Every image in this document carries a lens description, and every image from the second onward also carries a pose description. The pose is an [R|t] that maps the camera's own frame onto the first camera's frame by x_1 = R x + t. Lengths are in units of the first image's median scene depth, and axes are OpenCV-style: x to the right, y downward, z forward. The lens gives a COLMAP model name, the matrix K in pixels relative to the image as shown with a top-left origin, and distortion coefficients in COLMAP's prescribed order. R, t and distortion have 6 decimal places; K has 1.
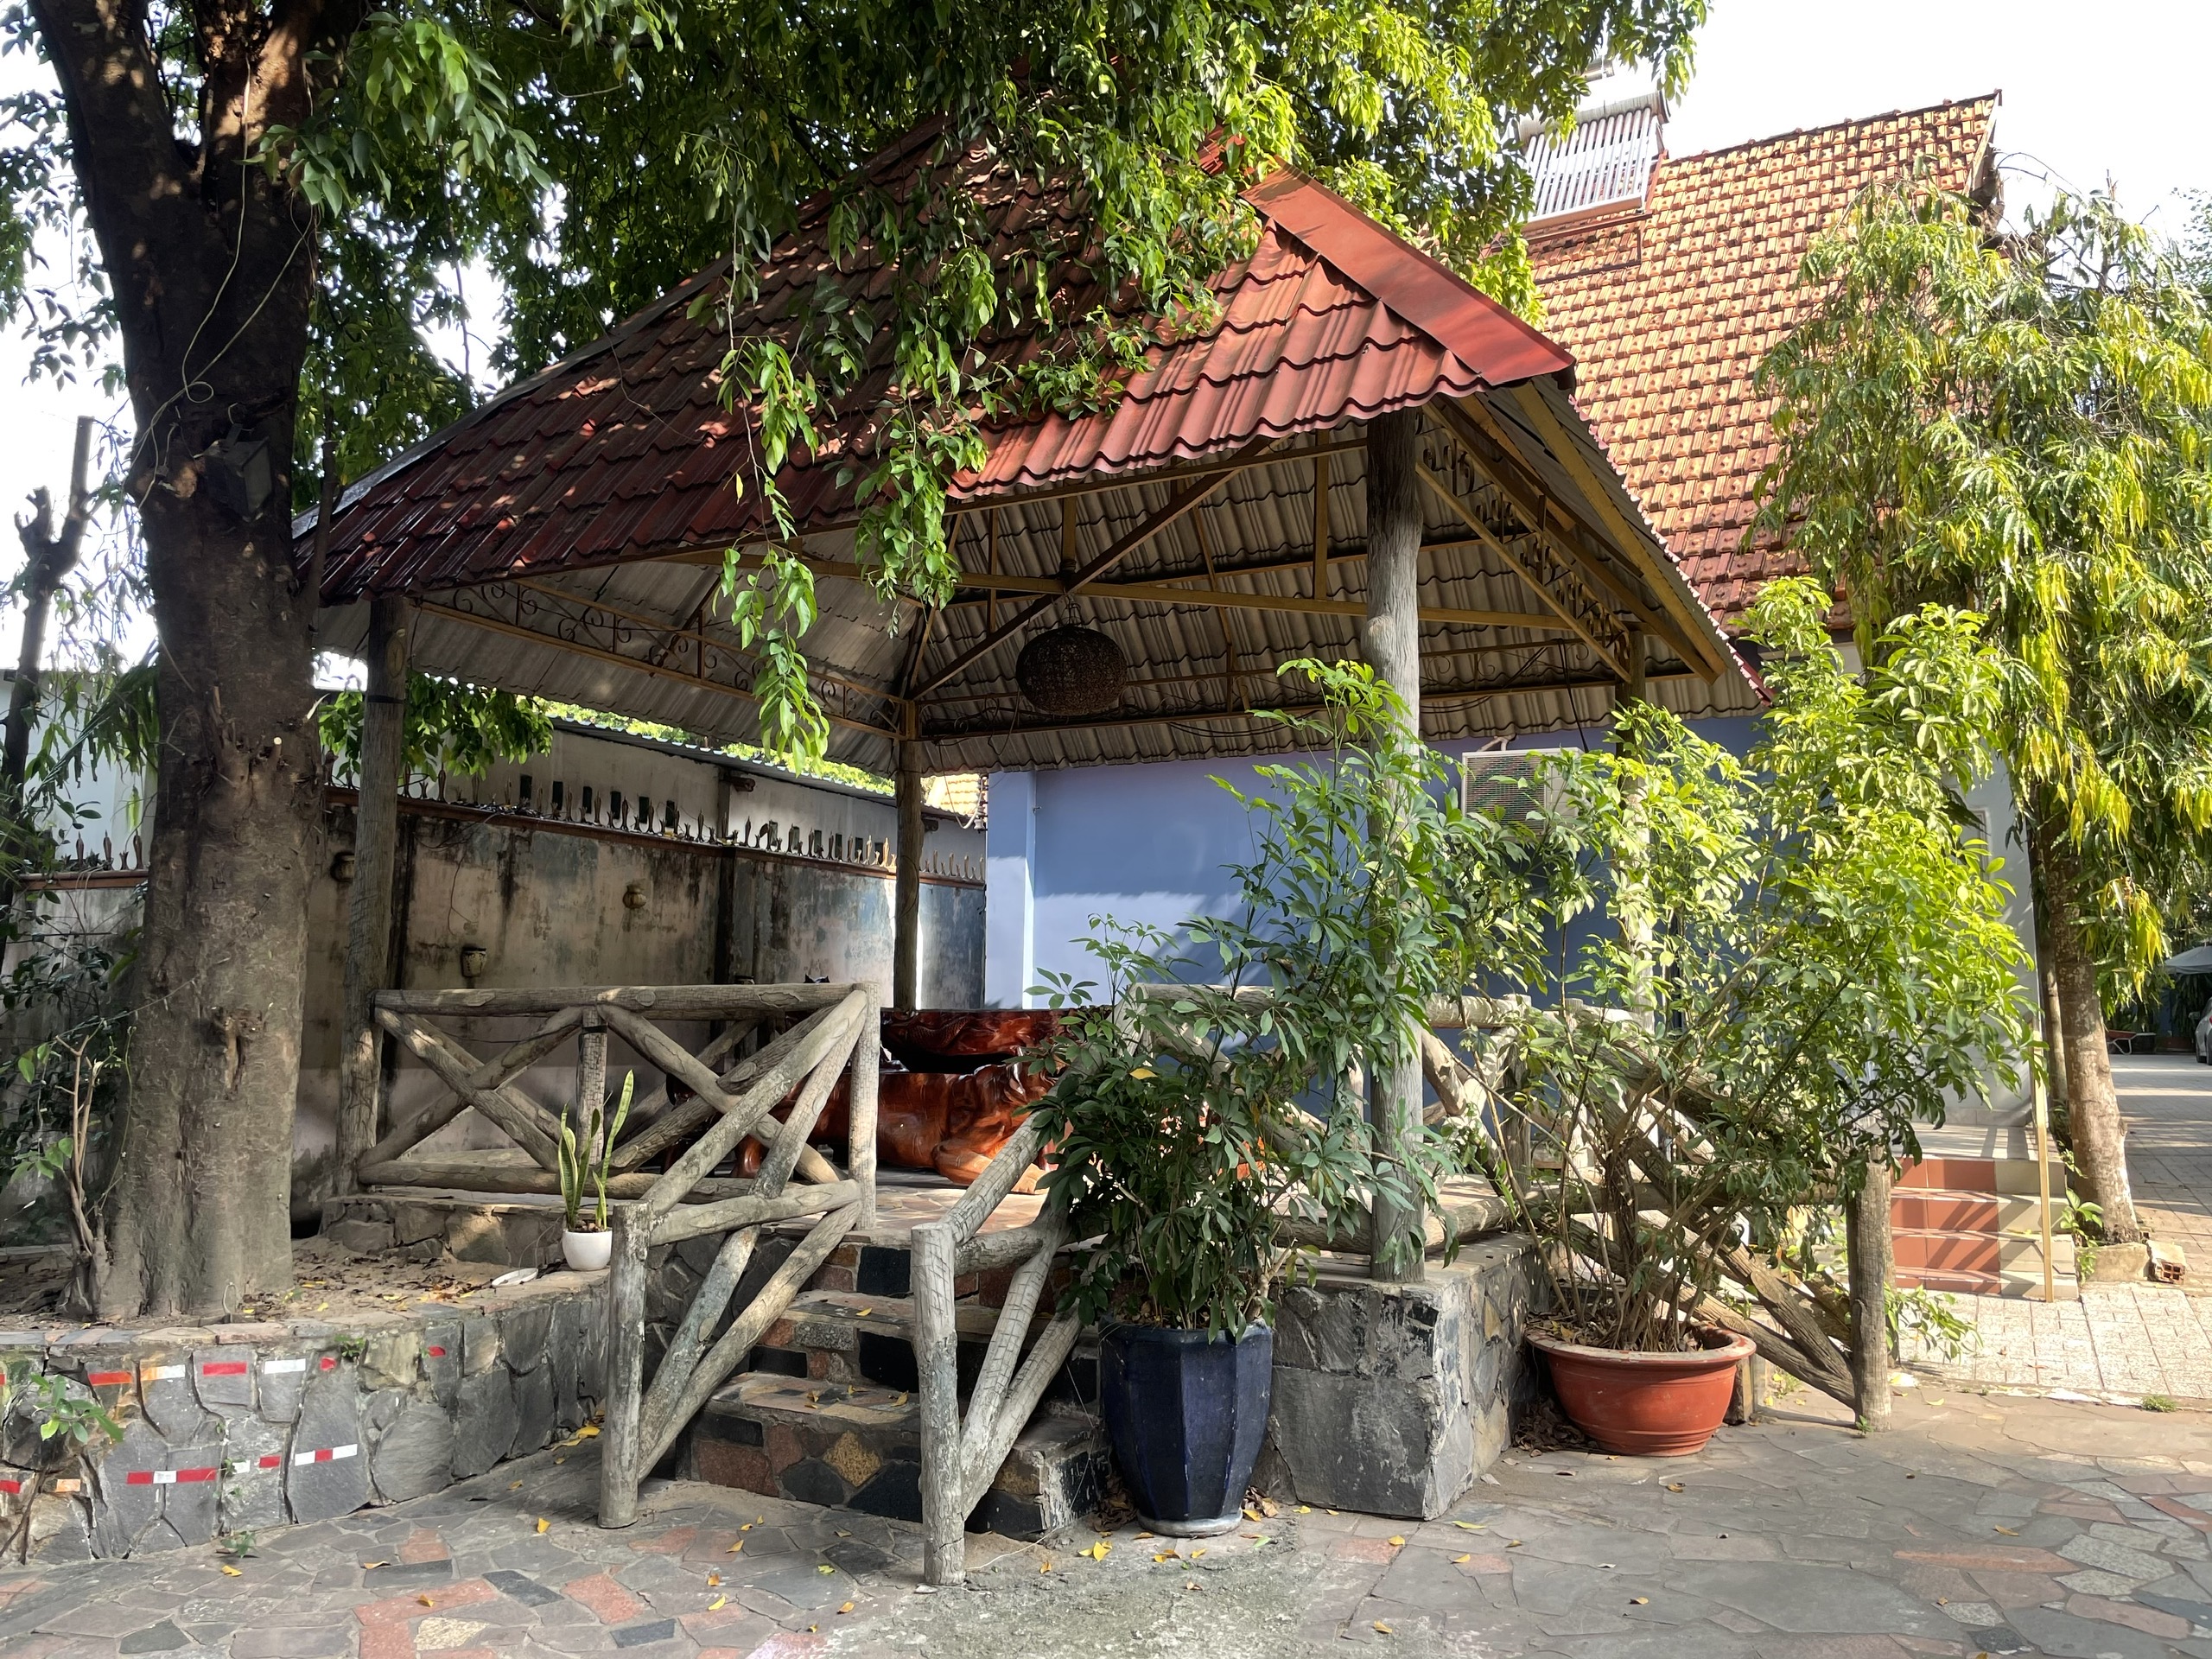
lens RADIAL K [[1678.3, 0, 1106.3], [0, 1678.3, 816.6], [0, 0, 1]] dist [0.094198, -0.127174]
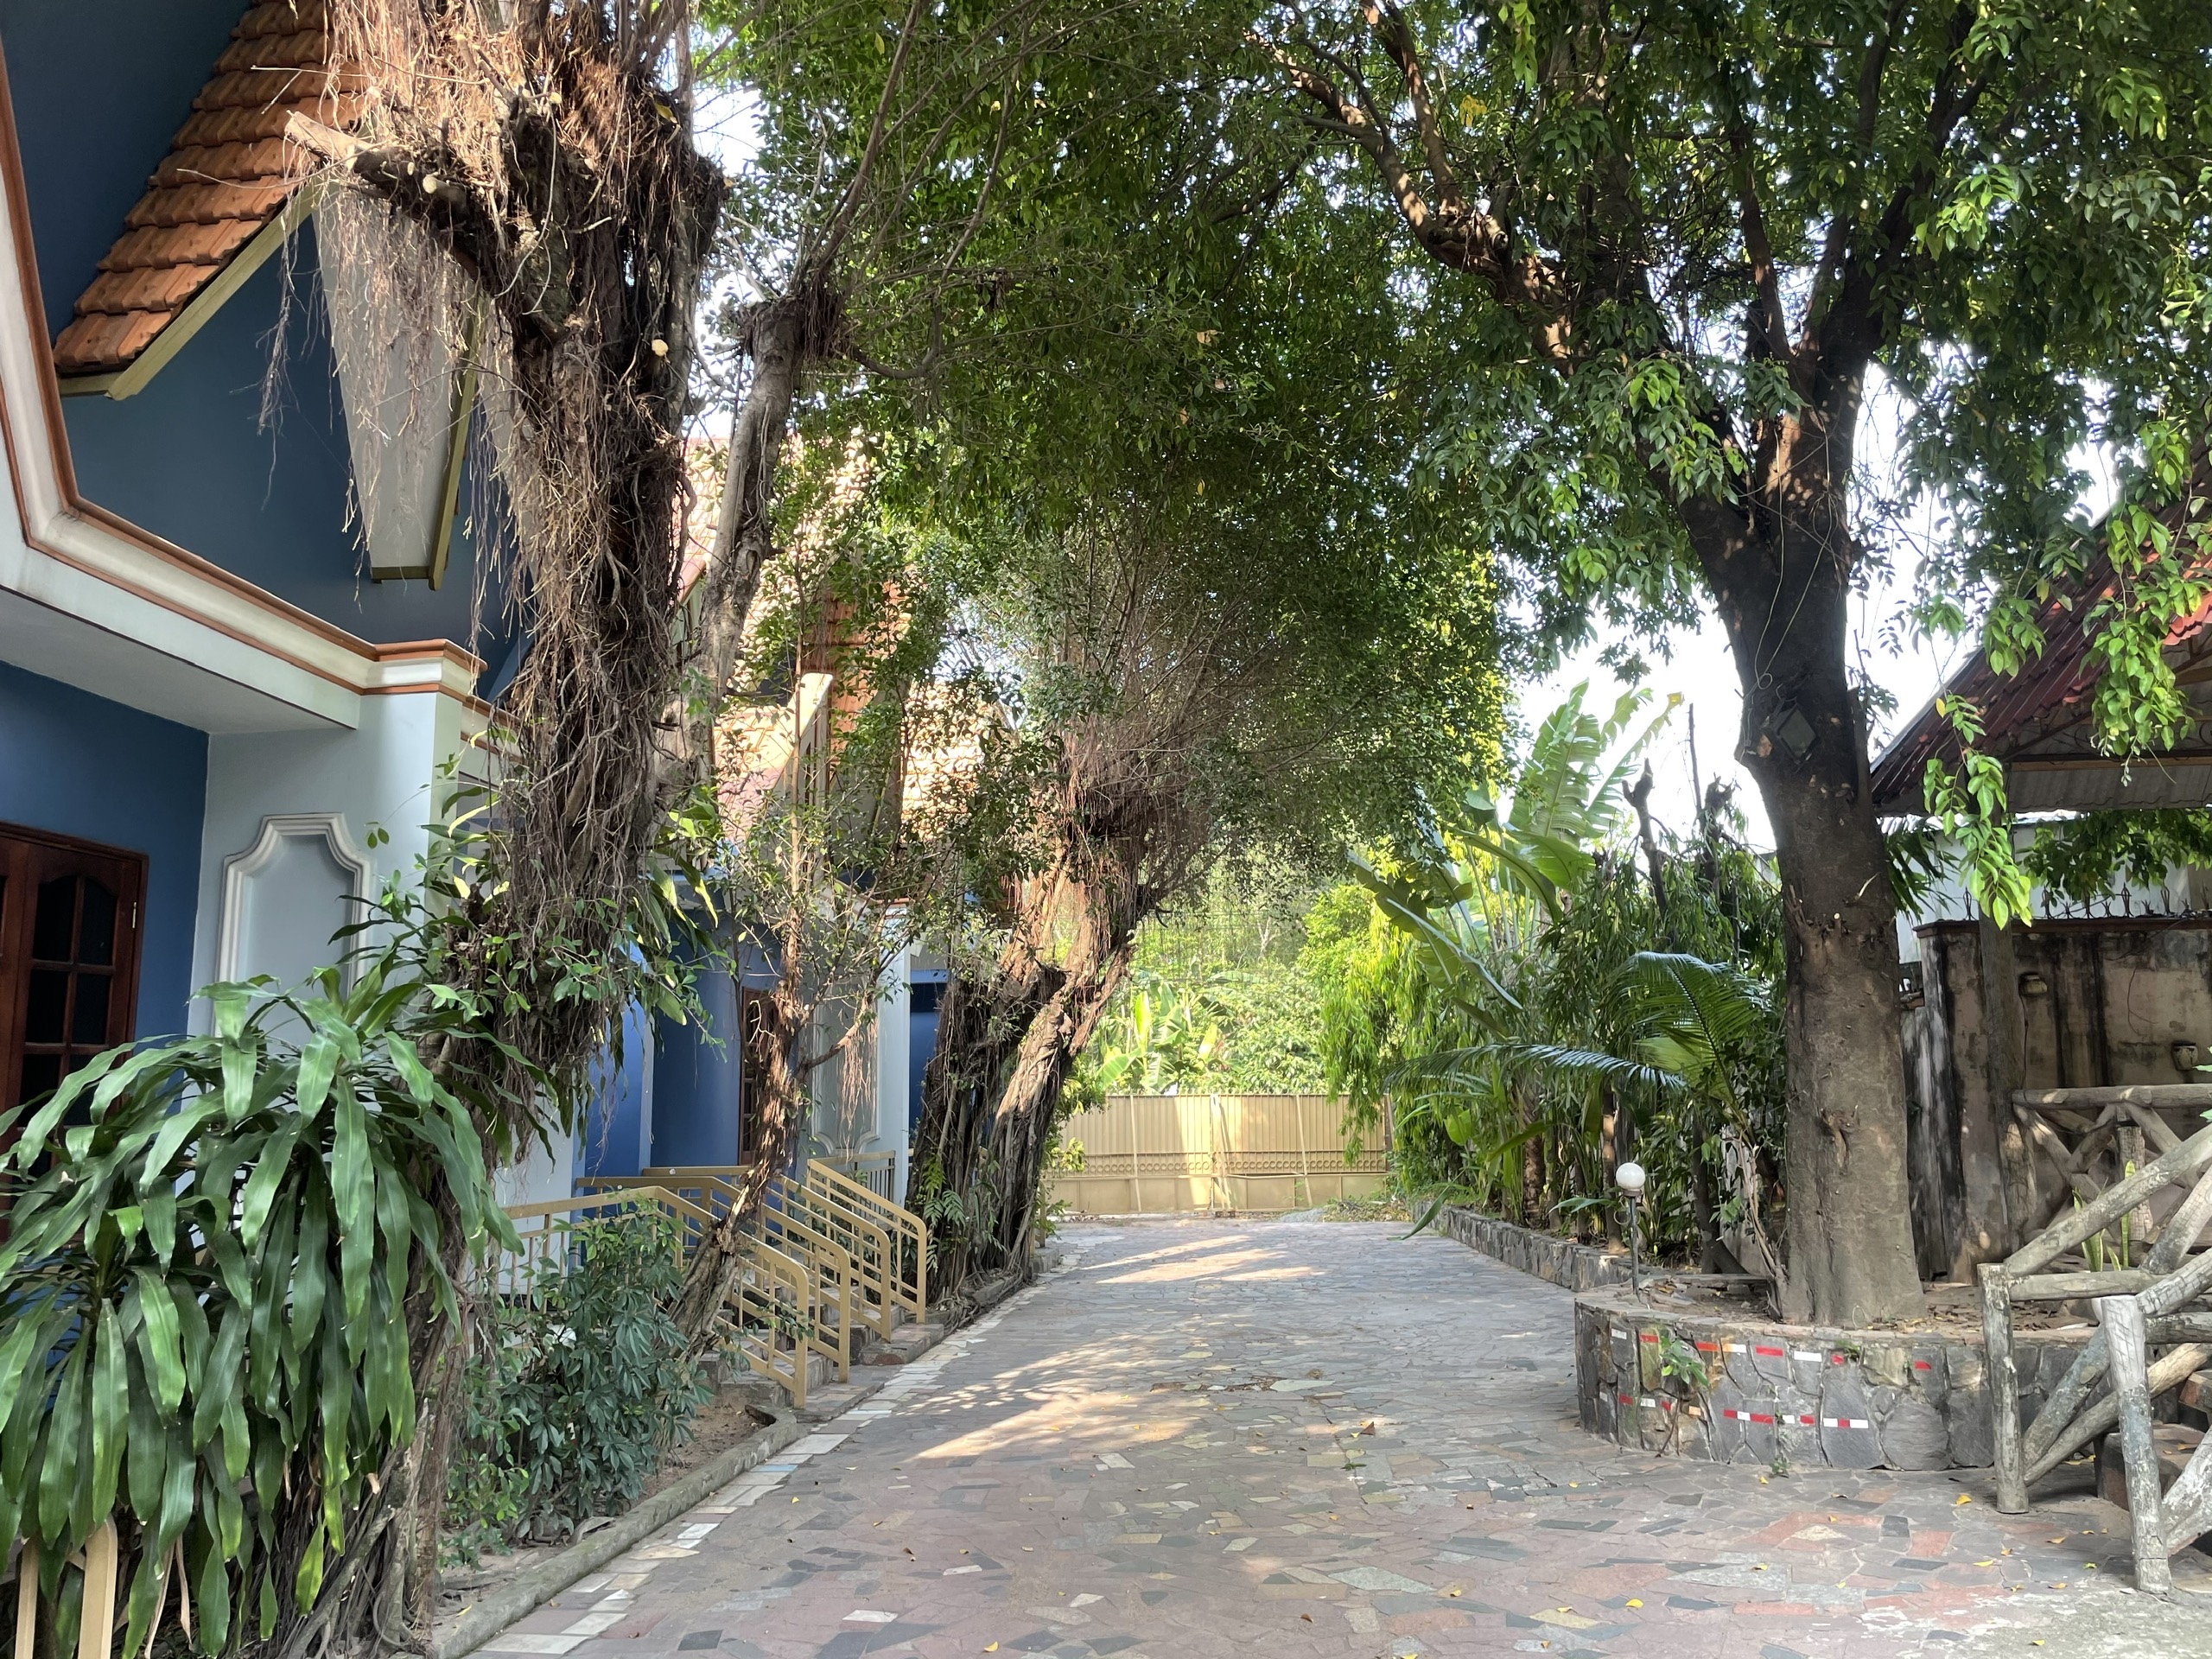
lens RADIAL K [[1678.3, 0, 1106.3], [0, 1678.3, 816.6], [0, 0, 1]] dist [0.094198, -0.127174]
pose [[0.356398, -0.170389, -0.918666, 0.716485], [0.132911, 0.982478, -0.130661, -0.026439], [0.924833, -0.075533, 0.372800, -0.081421]]
